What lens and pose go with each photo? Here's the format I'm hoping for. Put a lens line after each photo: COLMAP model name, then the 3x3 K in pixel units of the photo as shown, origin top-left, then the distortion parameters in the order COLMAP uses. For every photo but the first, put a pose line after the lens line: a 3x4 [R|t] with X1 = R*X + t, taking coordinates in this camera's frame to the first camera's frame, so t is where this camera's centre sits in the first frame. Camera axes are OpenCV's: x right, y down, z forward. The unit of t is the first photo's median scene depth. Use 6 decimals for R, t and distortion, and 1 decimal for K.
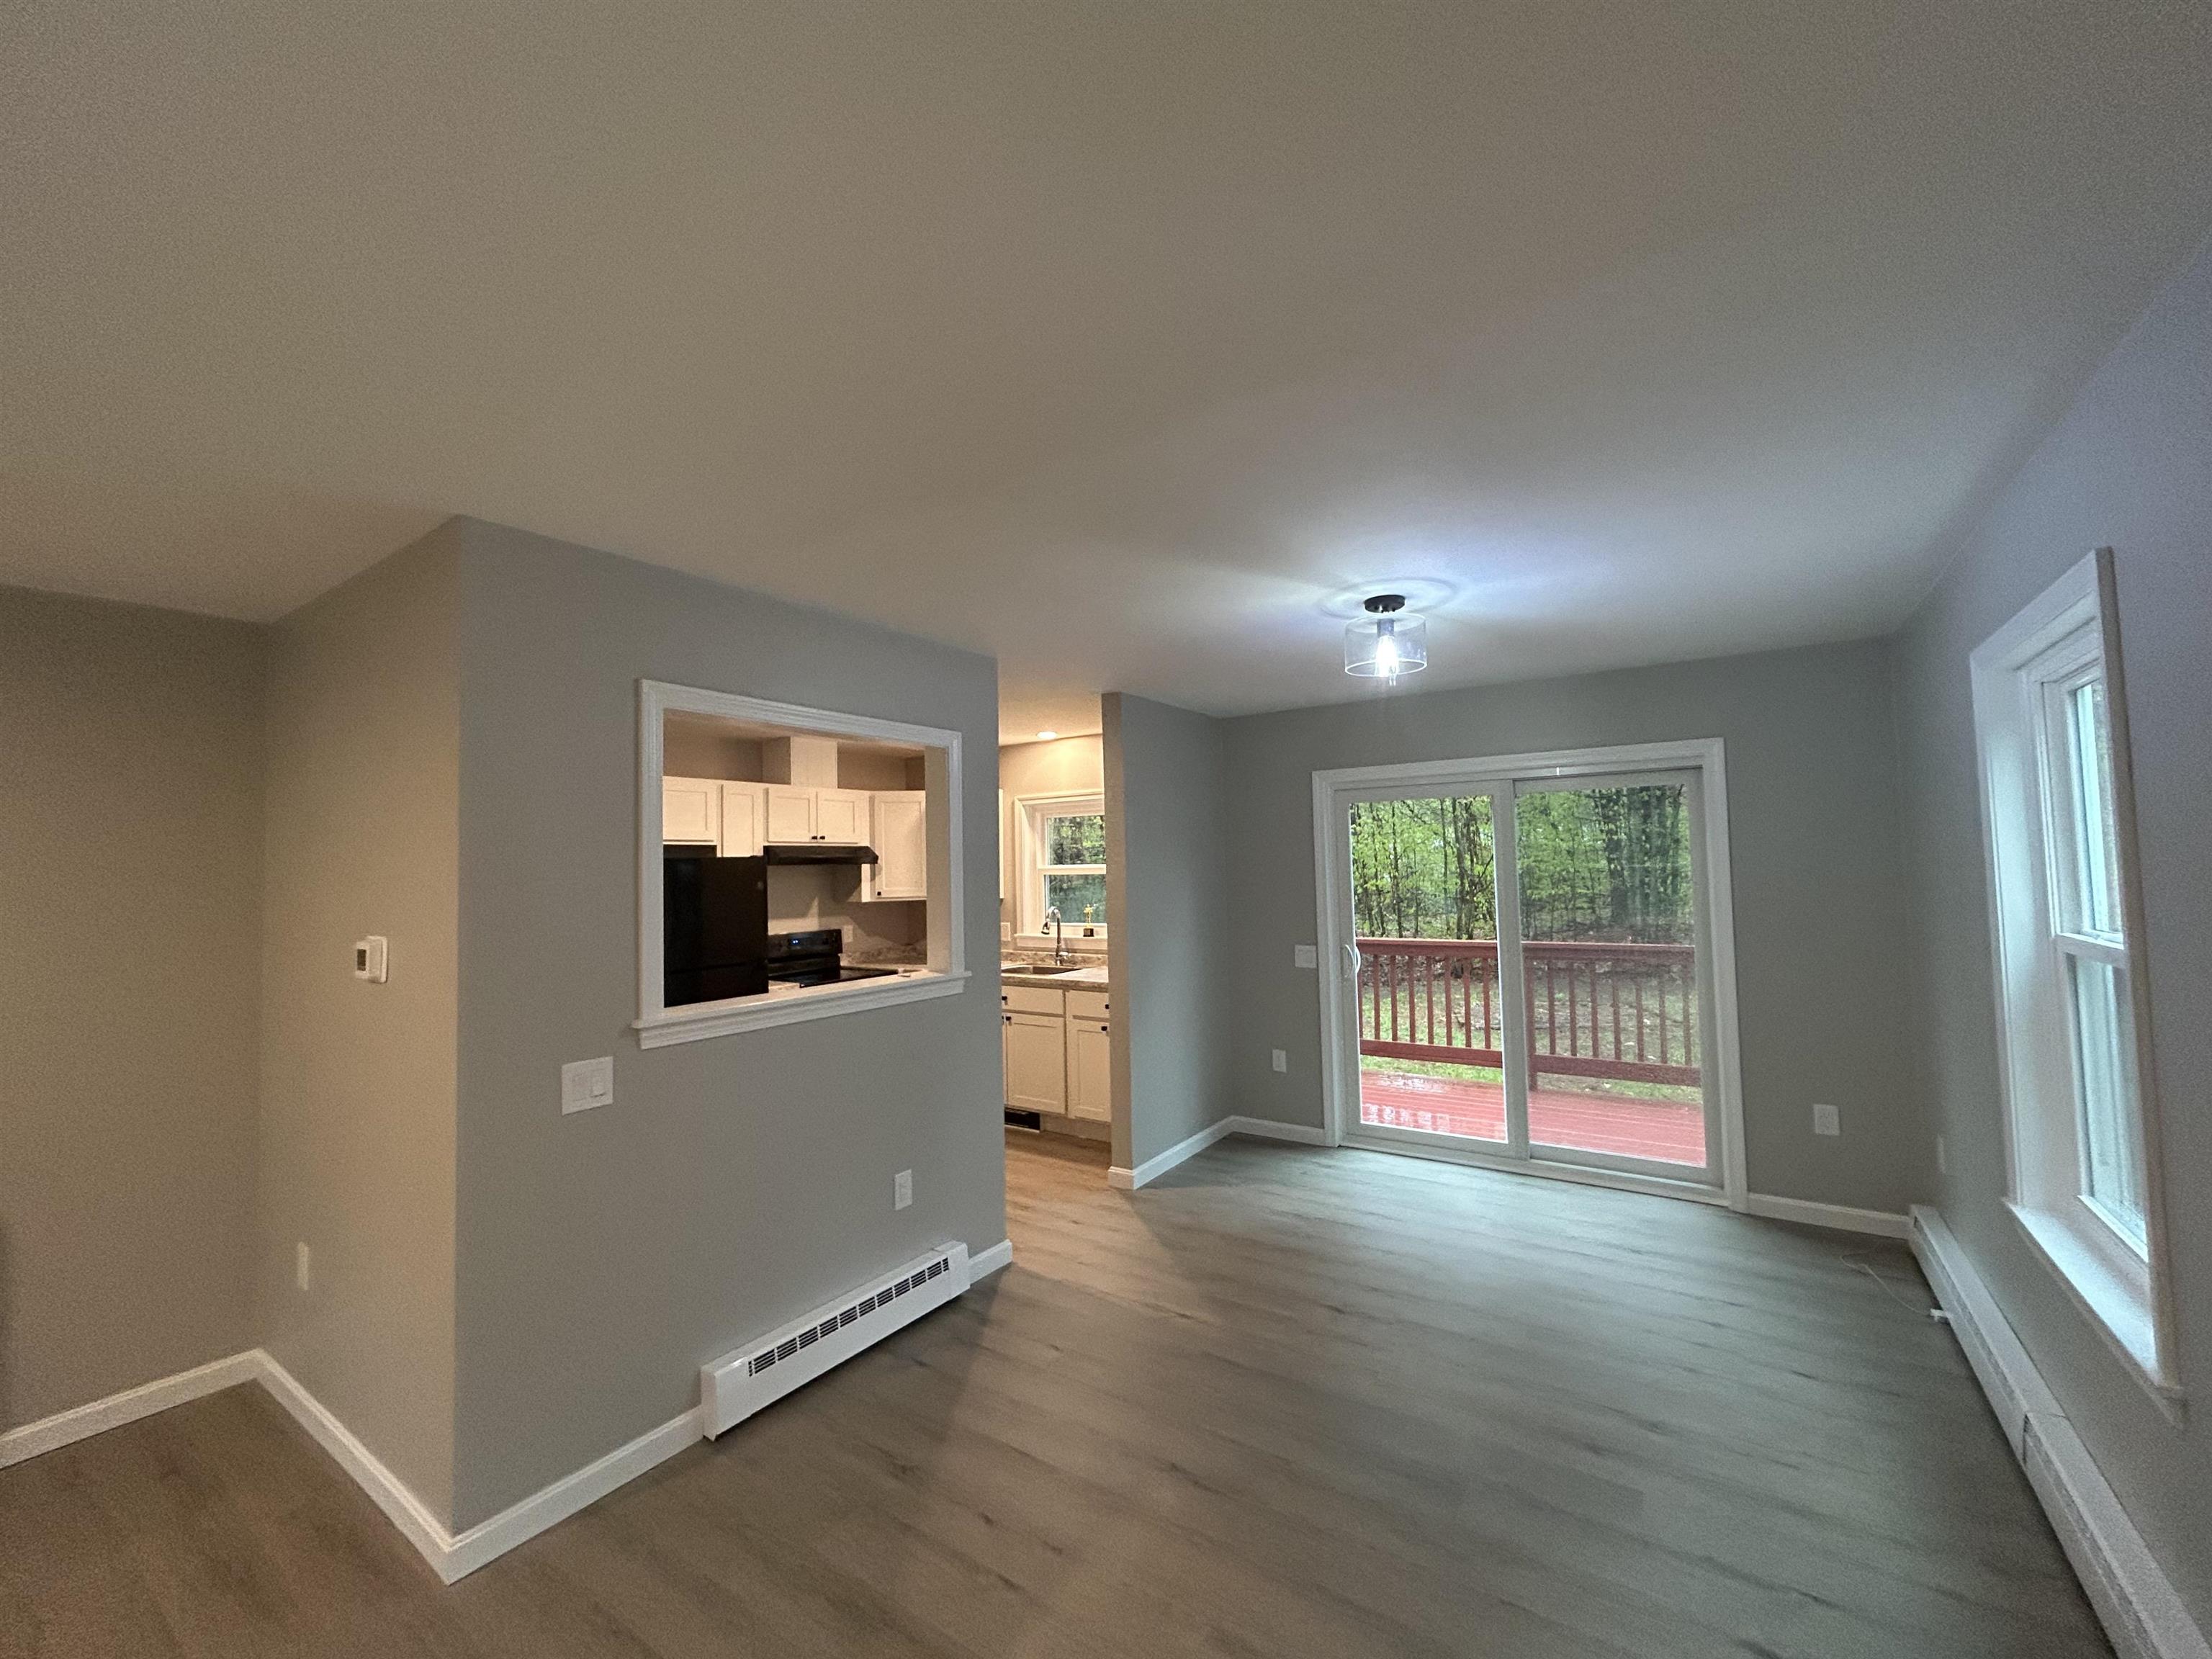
lens RADIAL K [[895.8, 0, 1112.4], [0, 895.8, 831.4], [0, 0, 1]] dist [-0.001146, -0.000185]
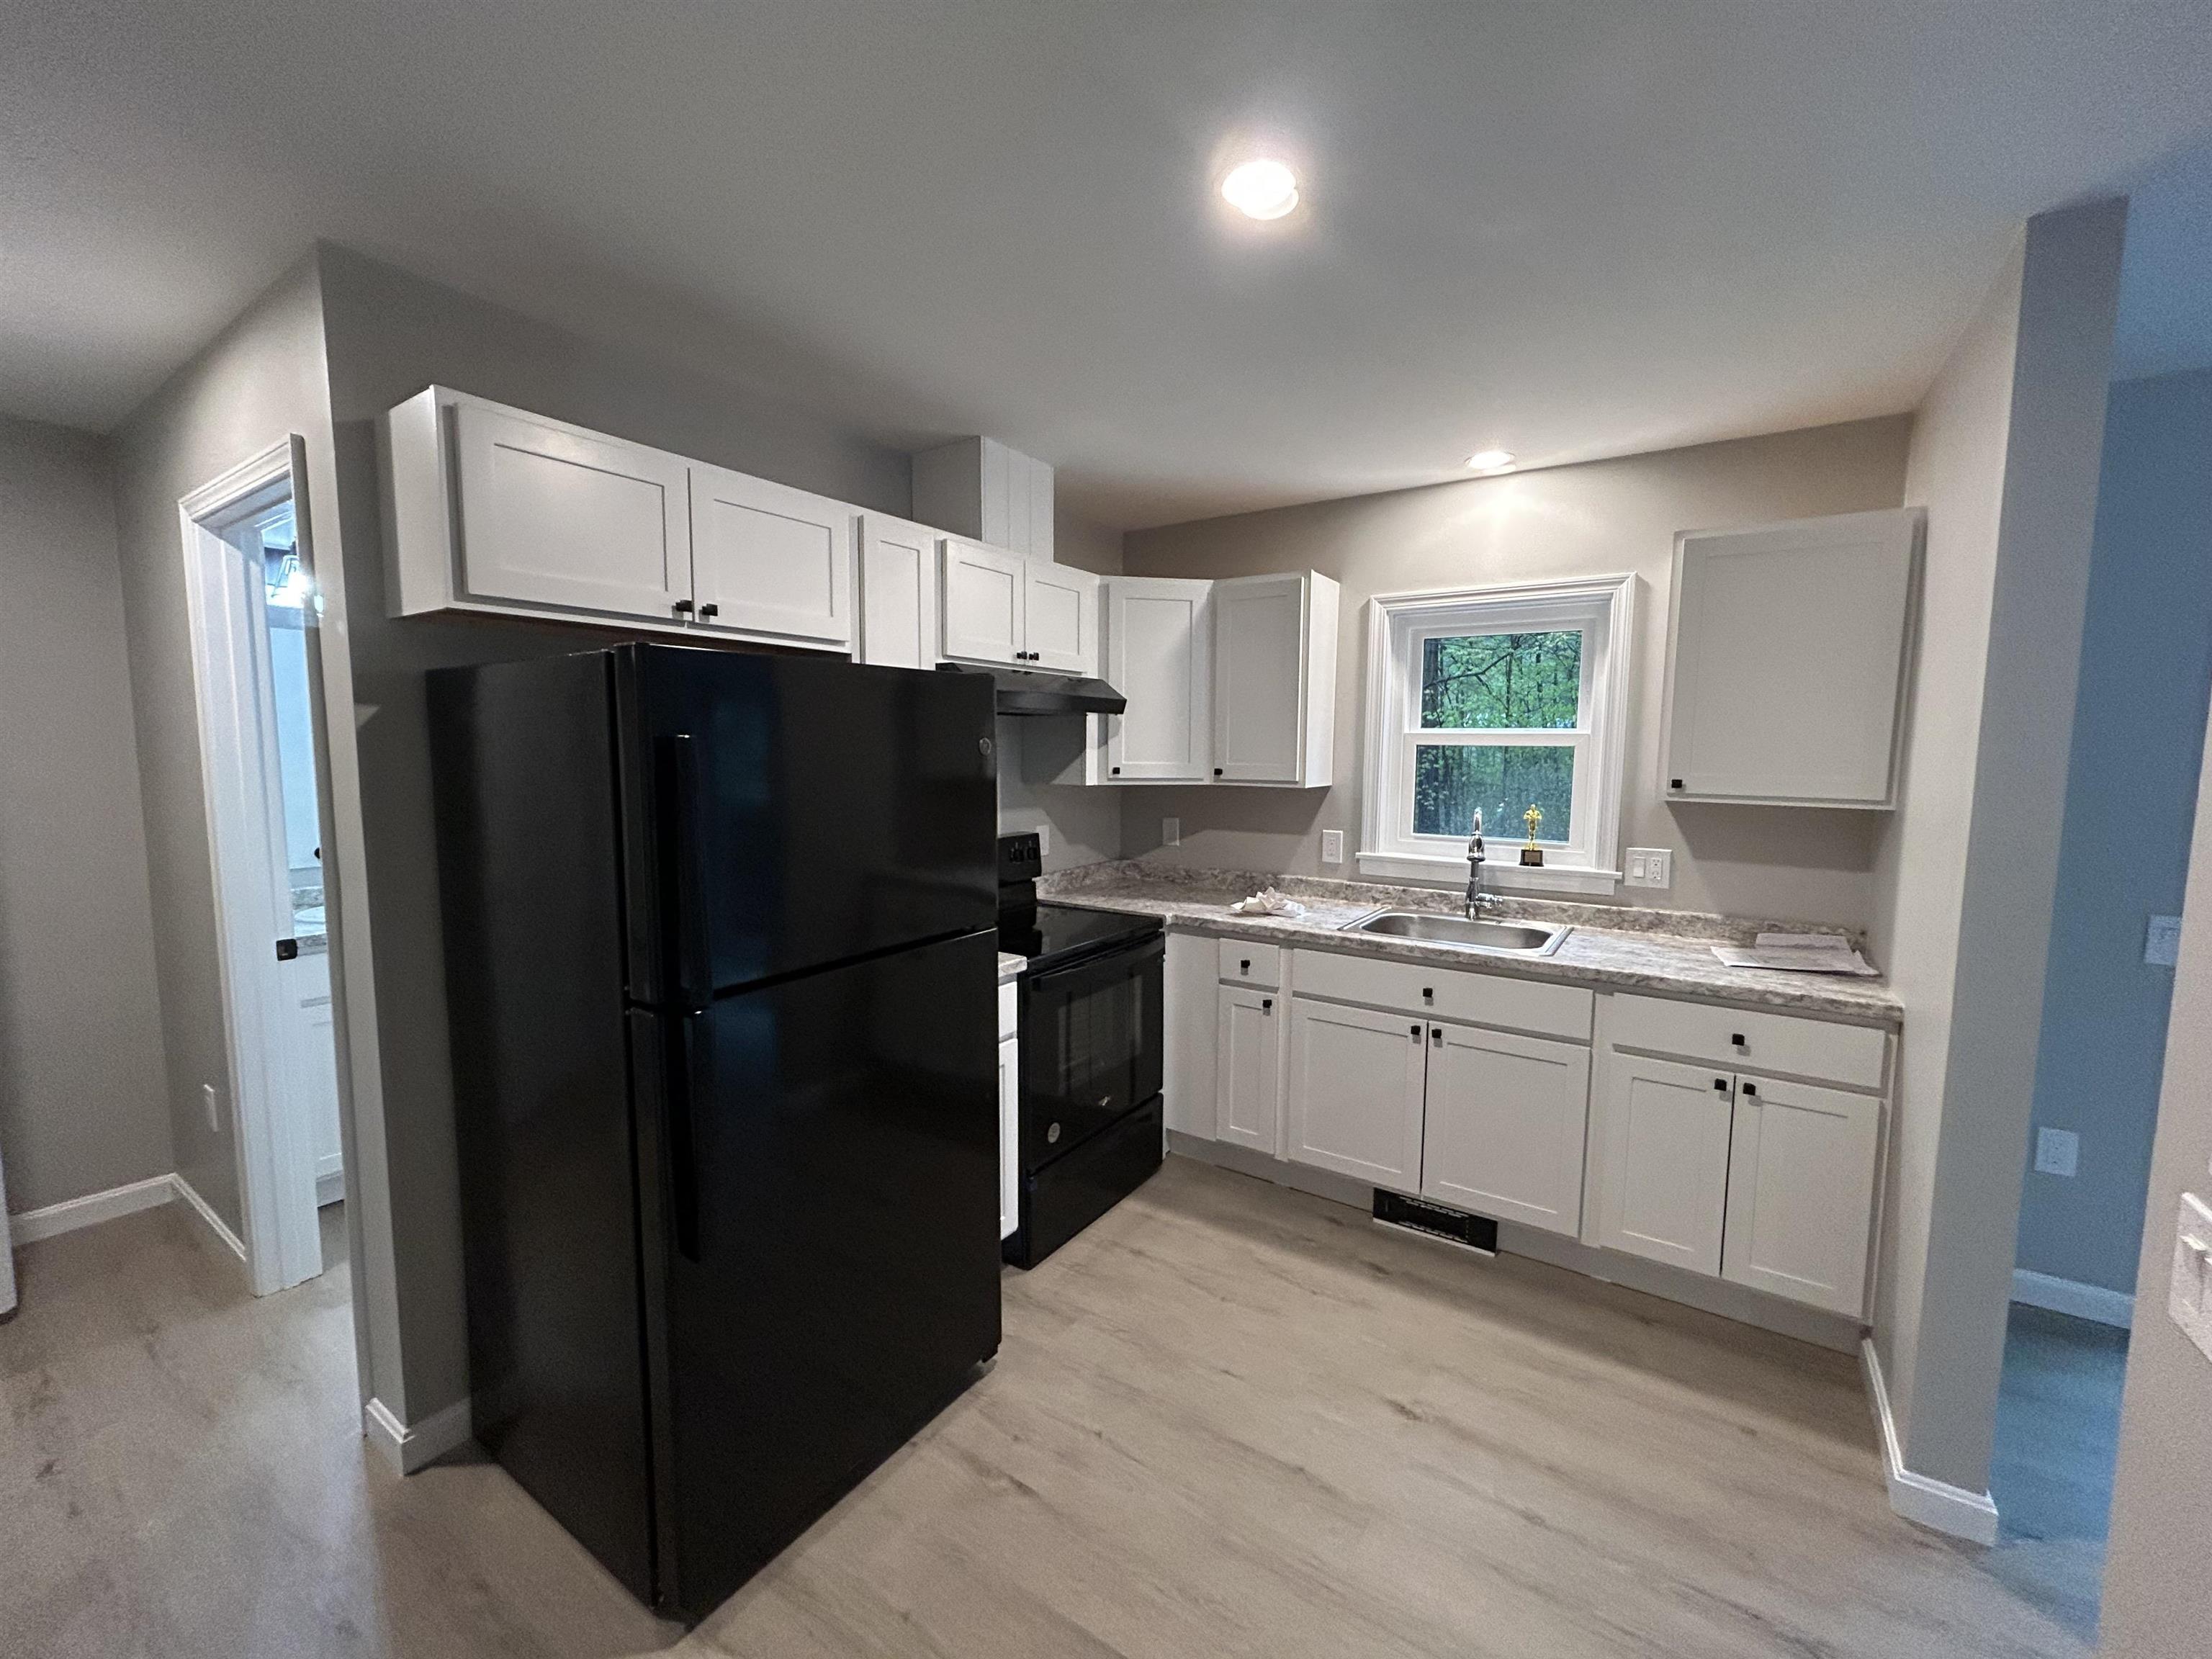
lens RADIAL K [[895.8, 0, 1112.4], [0, 895.8, 831.4], [0, 0, 1]] dist [-0.001146, -0.000185]
pose [[0.999500, 0.030758, 0.007287, -0.277901], [-0.031459, 0.990424, 0.134430, 0.034901], [-0.003082, -0.134593, 0.990896, 0.484575]]
